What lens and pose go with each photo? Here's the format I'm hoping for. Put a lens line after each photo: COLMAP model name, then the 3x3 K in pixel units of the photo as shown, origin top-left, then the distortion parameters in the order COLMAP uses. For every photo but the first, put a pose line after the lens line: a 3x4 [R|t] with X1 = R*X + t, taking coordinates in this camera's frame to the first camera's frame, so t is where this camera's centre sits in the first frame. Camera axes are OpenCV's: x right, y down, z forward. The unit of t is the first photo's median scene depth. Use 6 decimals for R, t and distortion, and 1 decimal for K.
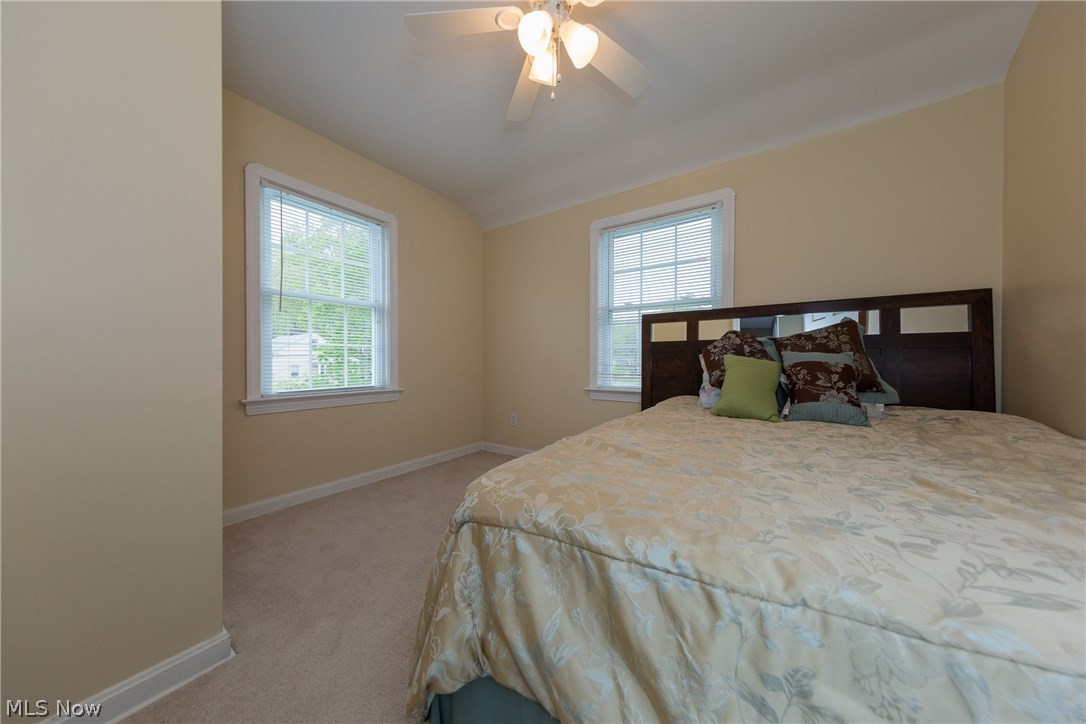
lens RADIAL K [[342.7, 0, 544.1], [0, 342.7, 364.3], [0, 0, 1]] dist [-0.000144, -0.000013]
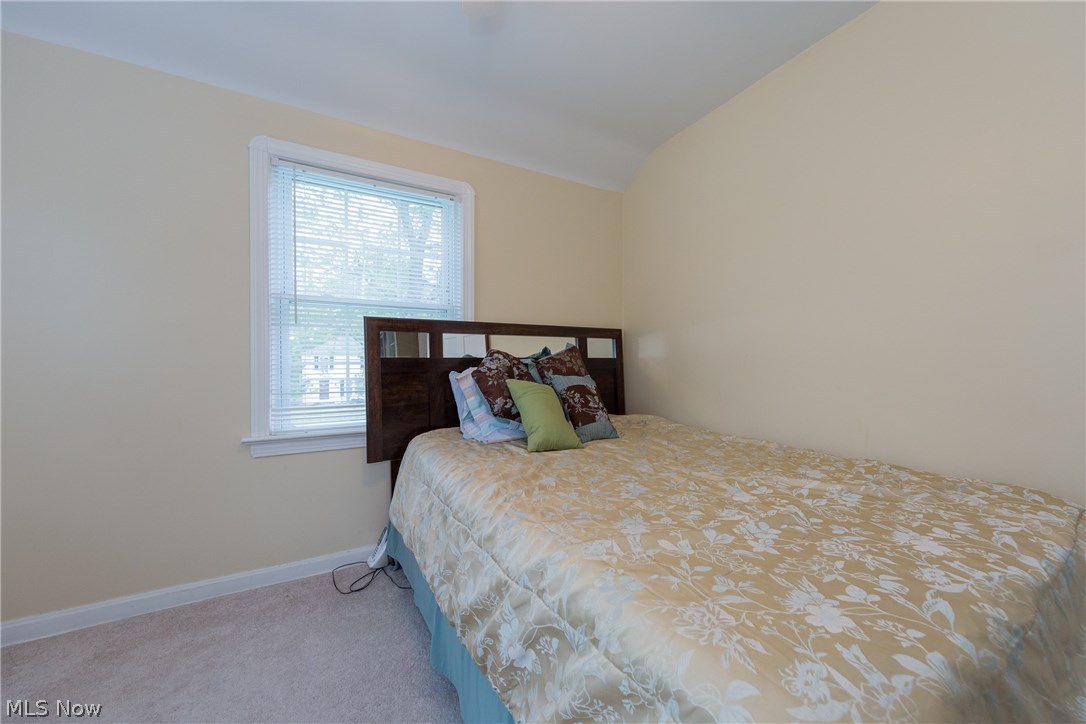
lens RADIAL K [[406.0, 0, 543.7], [0, 406.0, 356.2], [0, 0, 1]] dist [0.001027, 0.000044]
pose [[0.441995, 0.010824, 0.896952, -0.357132], [0.009764, 0.999810, -0.016877, -0.066308], [-0.896965, 0.016217, 0.441805, 0.446343]]
